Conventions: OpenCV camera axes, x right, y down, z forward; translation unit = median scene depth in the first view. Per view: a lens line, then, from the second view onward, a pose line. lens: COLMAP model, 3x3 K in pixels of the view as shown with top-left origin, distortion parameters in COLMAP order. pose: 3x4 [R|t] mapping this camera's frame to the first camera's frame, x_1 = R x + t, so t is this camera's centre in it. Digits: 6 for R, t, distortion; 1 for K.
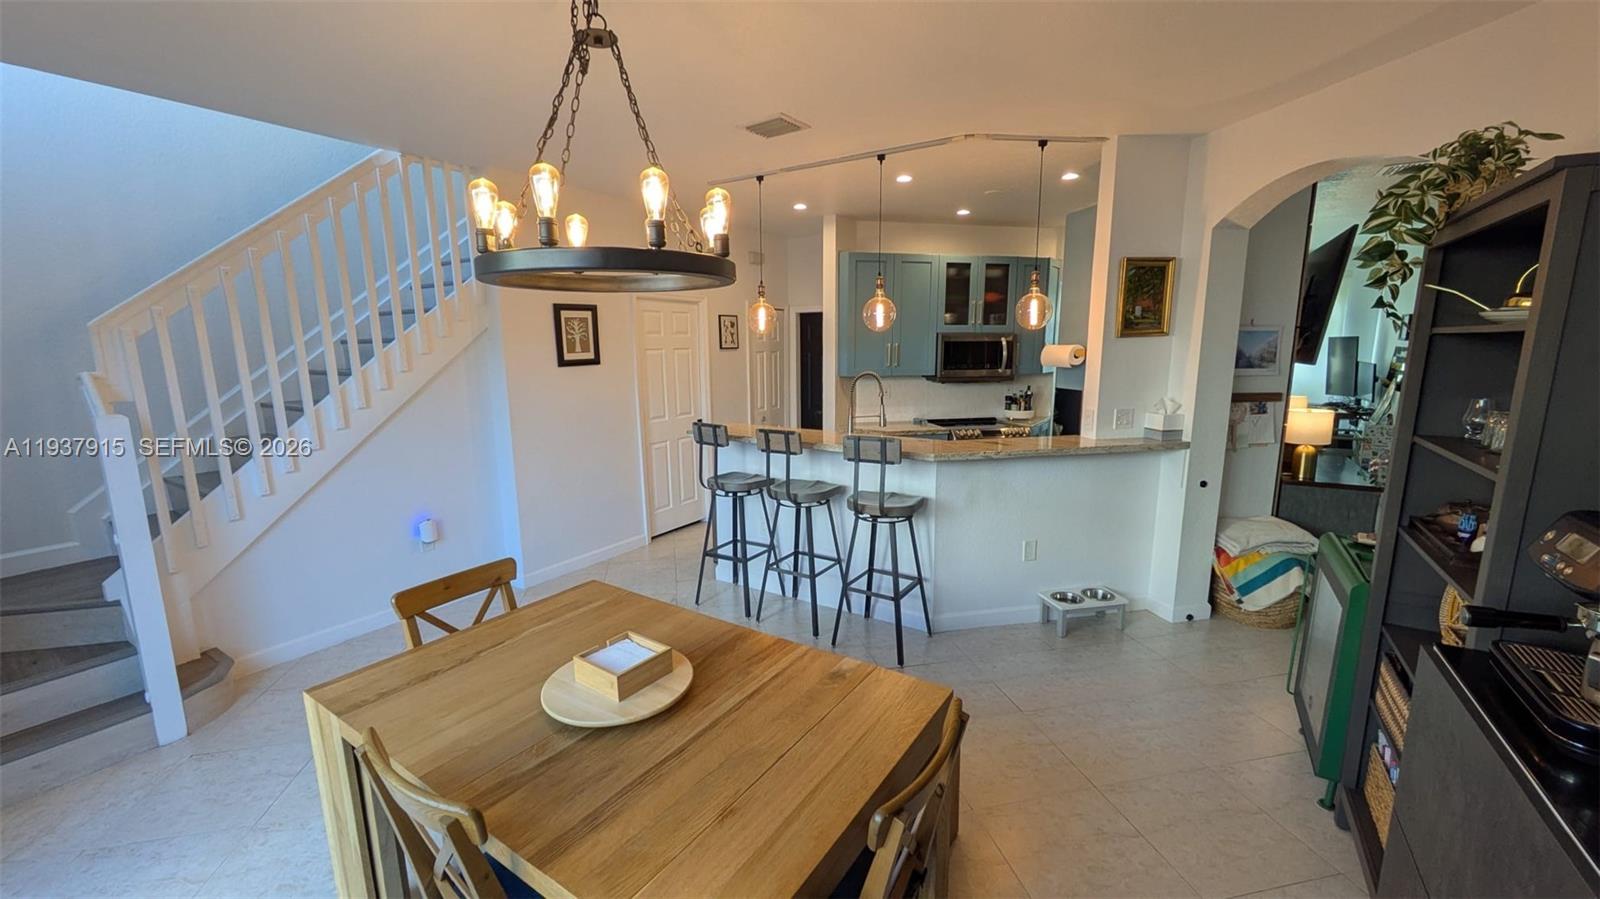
lens RADIAL K [[629.6, 0, 797.6], [0, 629.6, 454.1], [0, 0, 1]] dist [0.002457, 0.000789]
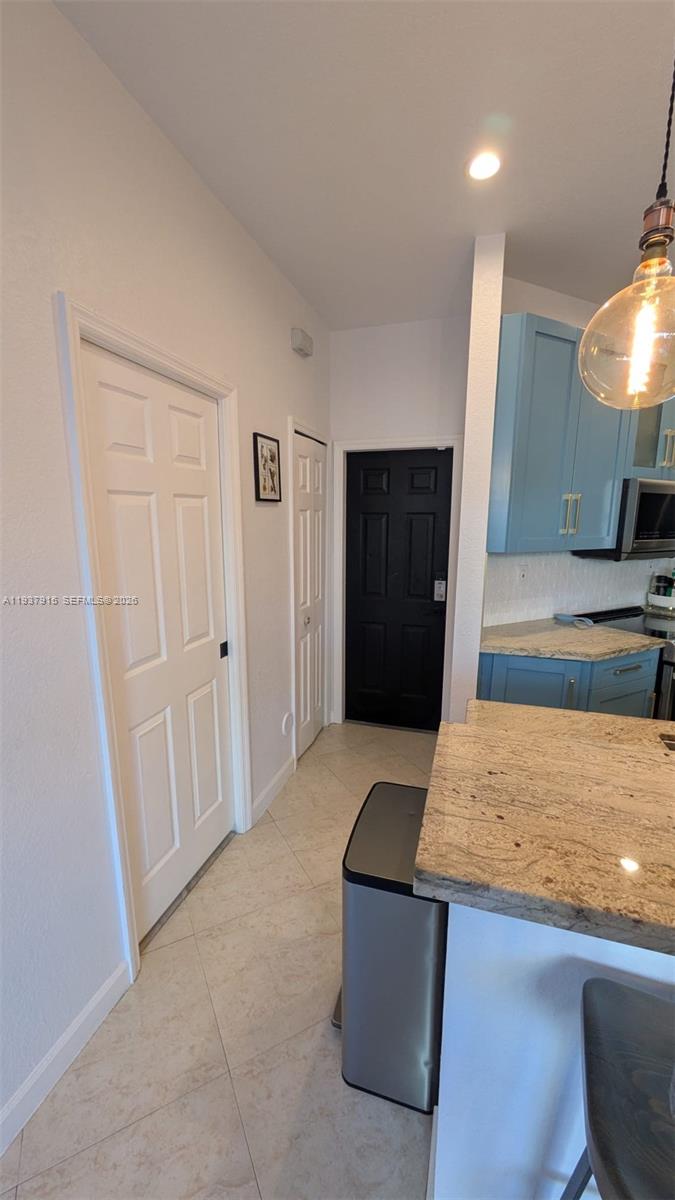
lens RADIAL K [[472.2, 0, 335.0], [0, 472.2, 606.0], [0, 0, 1]] dist [0.002457, 0.000789]
pose [[0.967346, -0.041418, 0.250053, -0.160953], [0.035571, 0.998979, 0.027857, -0.090201], [-0.250951, -0.018053, 0.967831, 0.609607]]
